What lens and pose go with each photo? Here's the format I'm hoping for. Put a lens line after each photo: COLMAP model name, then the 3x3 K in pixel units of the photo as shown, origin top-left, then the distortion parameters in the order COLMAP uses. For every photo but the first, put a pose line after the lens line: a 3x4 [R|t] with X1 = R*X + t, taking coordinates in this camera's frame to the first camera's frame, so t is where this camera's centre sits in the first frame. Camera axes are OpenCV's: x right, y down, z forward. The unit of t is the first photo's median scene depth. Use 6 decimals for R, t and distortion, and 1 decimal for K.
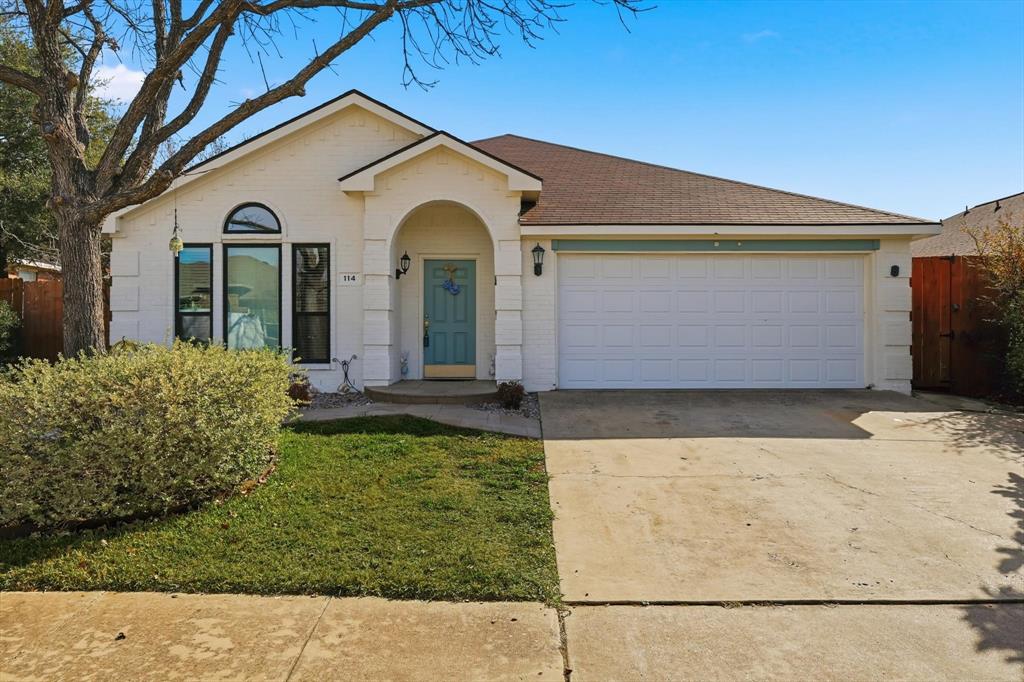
lens RADIAL K [[726.9, 0, 510.4], [0, 726.9, 337.4], [0, 0, 1]] dist [0.009390, 0.002015]
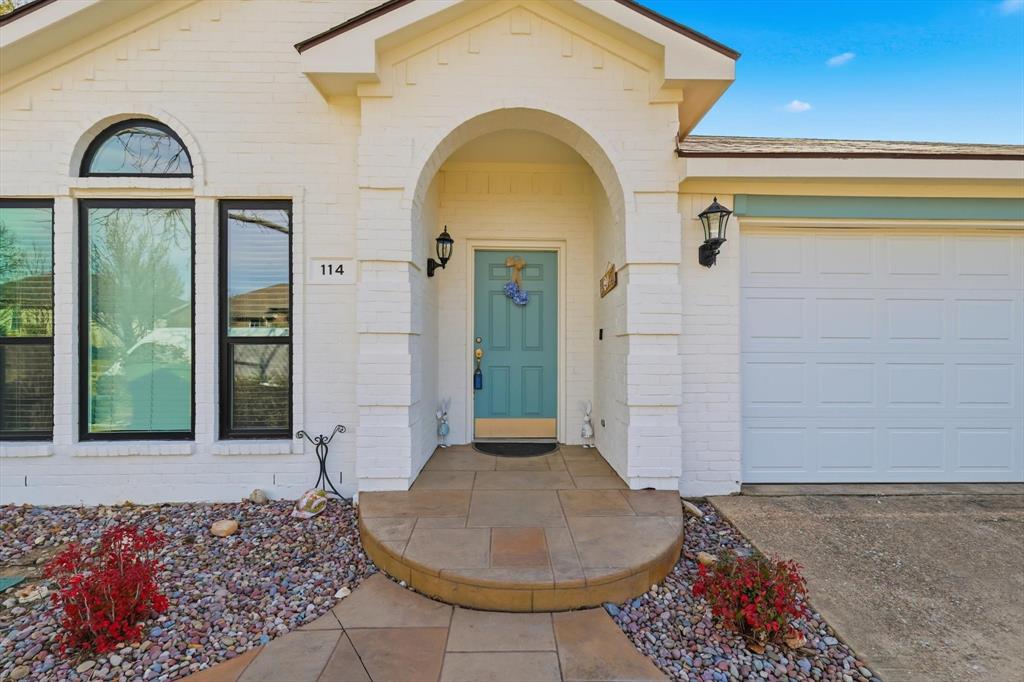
lens RADIAL K [[453.3, 0, 515.5], [0, 453.3, 347.4], [0, 0, 1]] dist [0.003388, -0.000633]
pose [[0.999978, 0.002431, 0.006109, -0.096837], [-0.002527, 0.999874, 0.015661, -0.032951], [-0.006070, -0.015676, 0.999859, 0.687773]]
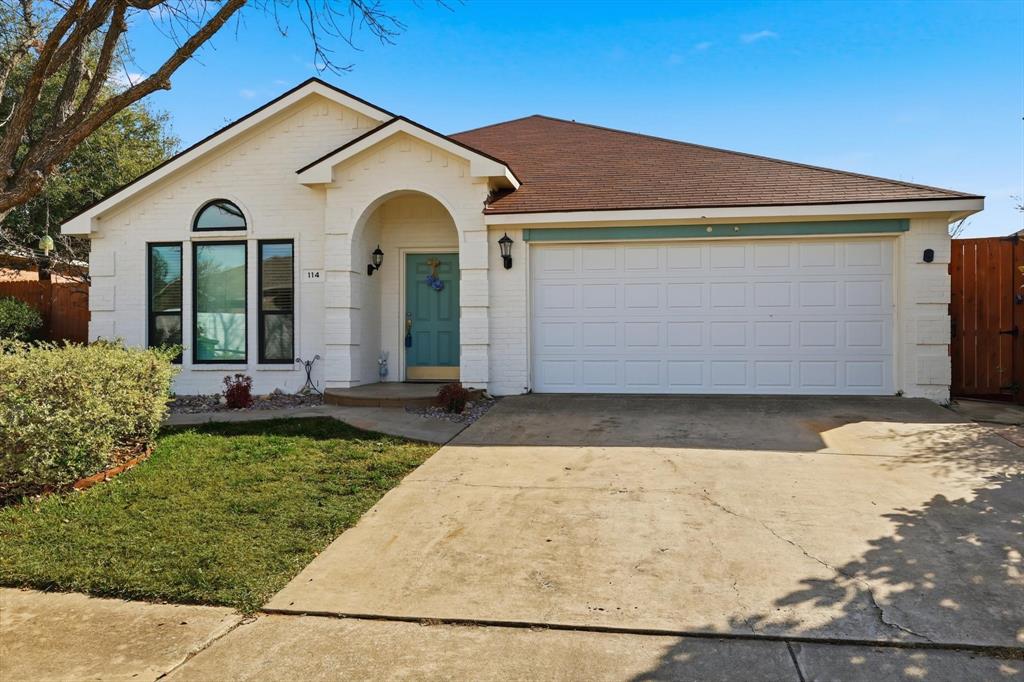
lens RADIAL K [[796.9, 0, 507.9], [0, 796.9, 344.6], [0, 0, 1]] dist [0.008483, -0.003410]
pose [[0.984933, -0.001150, -0.172934, 0.212760], [0.002451, 0.999970, 0.007313, 0.003438], [0.172920, -0.007627, 0.984906, 0.010020]]
